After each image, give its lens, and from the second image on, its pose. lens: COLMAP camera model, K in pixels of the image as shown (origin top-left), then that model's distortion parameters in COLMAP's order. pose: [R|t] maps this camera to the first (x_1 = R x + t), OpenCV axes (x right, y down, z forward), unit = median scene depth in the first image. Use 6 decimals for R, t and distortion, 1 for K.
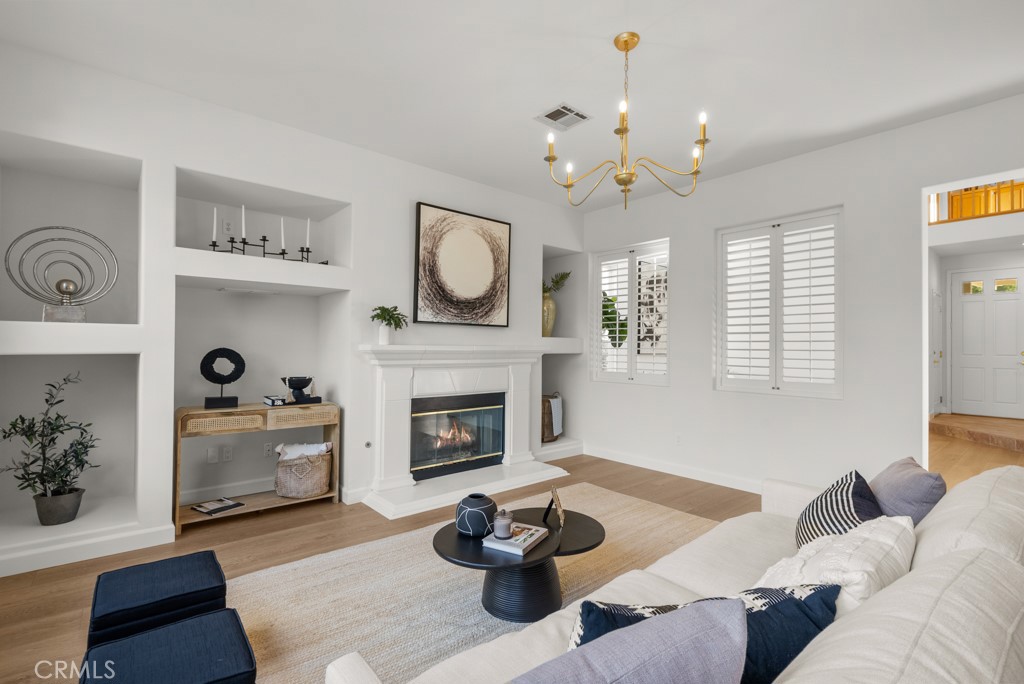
lens RADIAL K [[462.3, 0, 510.9], [0, 462.3, 340.7], [0, 0, 1]] dist [-0.003360, 0.000499]
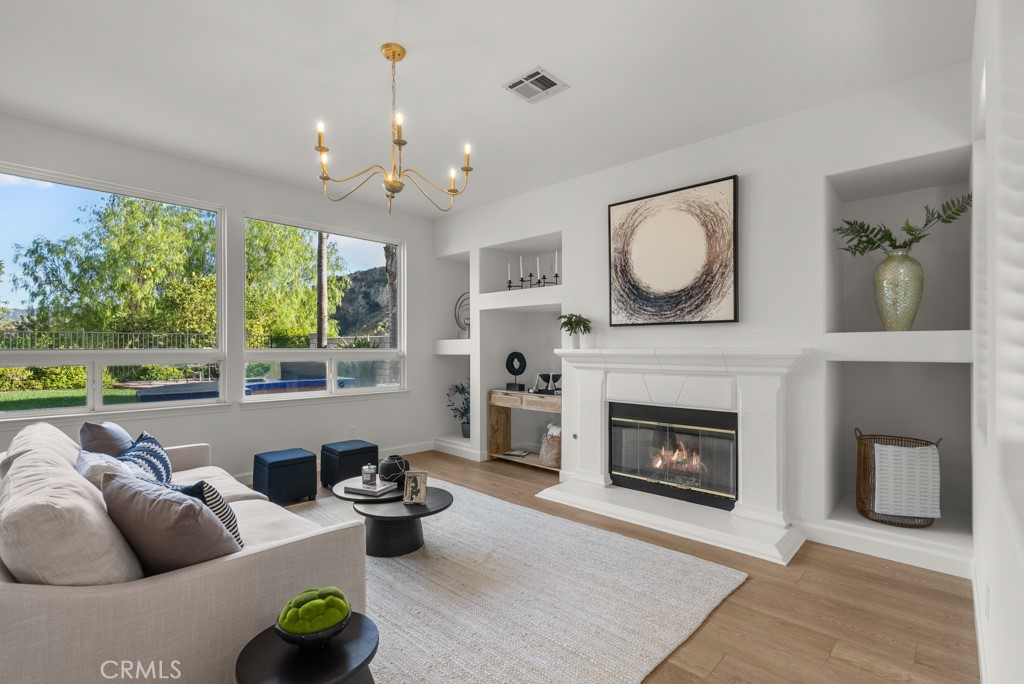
lens RADIAL K [[462.3, 0, 511.6], [0, 462.3, 349.4], [0, 0, 1]] dist [-0.003360, 0.000499]
pose [[0.132427, -0.008727, -0.991154, 0.735351], [0.012727, 0.999894, -0.007103, 0.015229], [0.991111, -0.011674, 0.132524, 0.636369]]
